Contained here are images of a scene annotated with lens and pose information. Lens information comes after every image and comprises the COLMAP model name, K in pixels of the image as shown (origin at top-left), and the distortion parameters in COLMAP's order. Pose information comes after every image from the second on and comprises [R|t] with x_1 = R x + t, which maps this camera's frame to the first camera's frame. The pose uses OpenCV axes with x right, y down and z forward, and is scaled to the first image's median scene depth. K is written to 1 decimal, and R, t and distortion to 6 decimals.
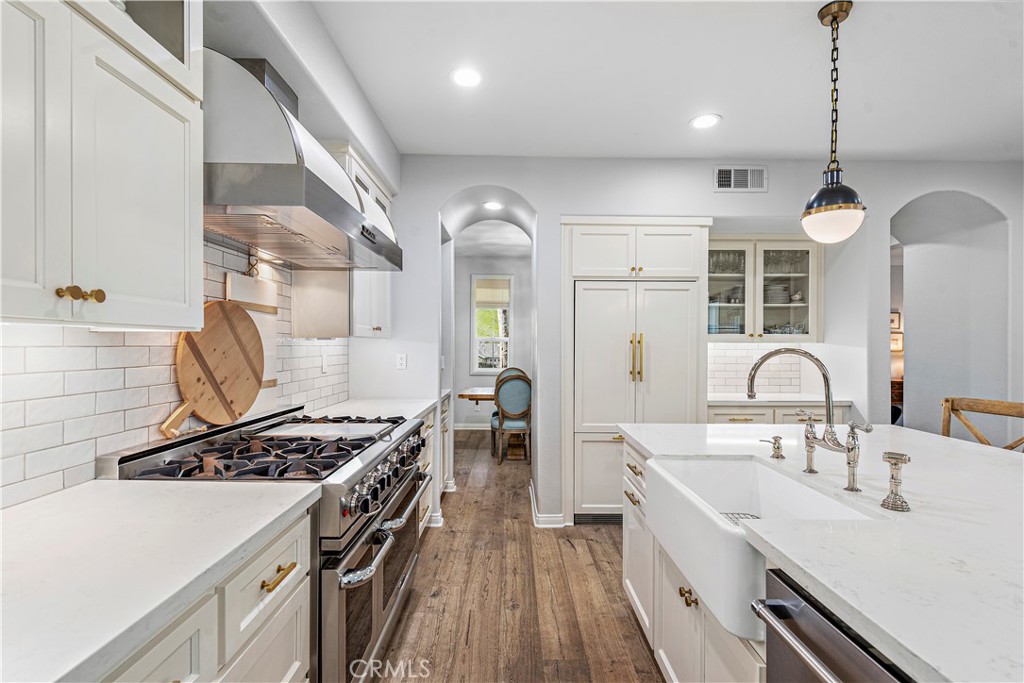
lens RADIAL K [[485.7, 0, 512.4], [0, 485.7, 347.5], [0, 0, 1]] dist [-0.000905, 0.000104]
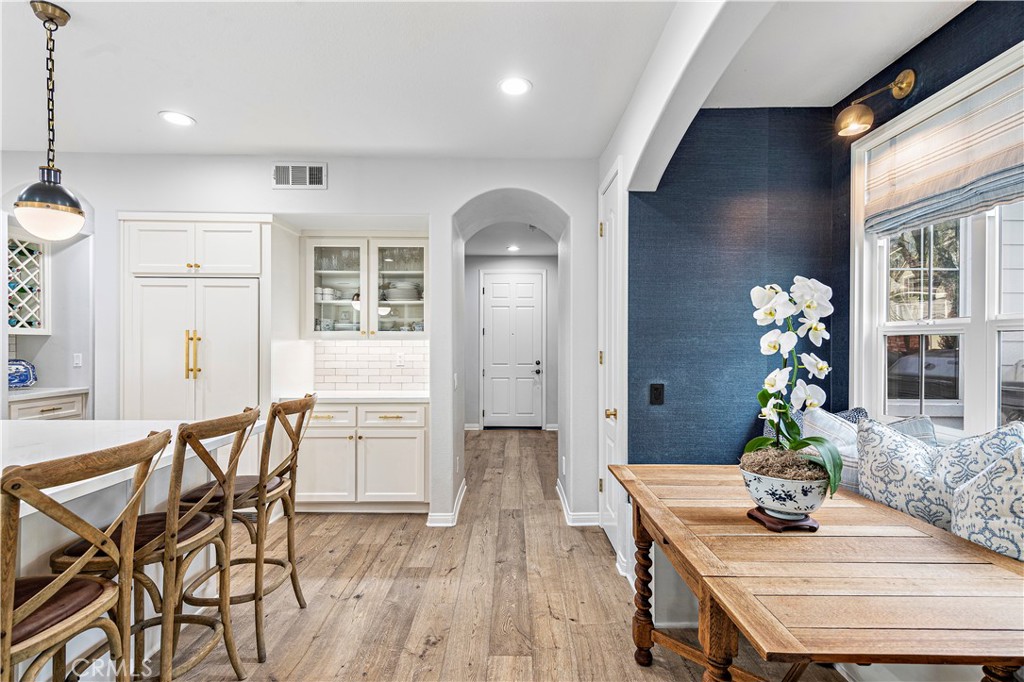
lens RADIAL K [[485.7, 0, 513.0], [0, 485.7, 340.0], [0, 0, 1]] dist [-0.000905, 0.000104]
pose [[0.999965, 0.003583, 0.007574, 0.896517], [-0.003552, 0.999985, -0.004113, -0.008106], [-0.007589, 0.004086, 0.999963, 0.003174]]
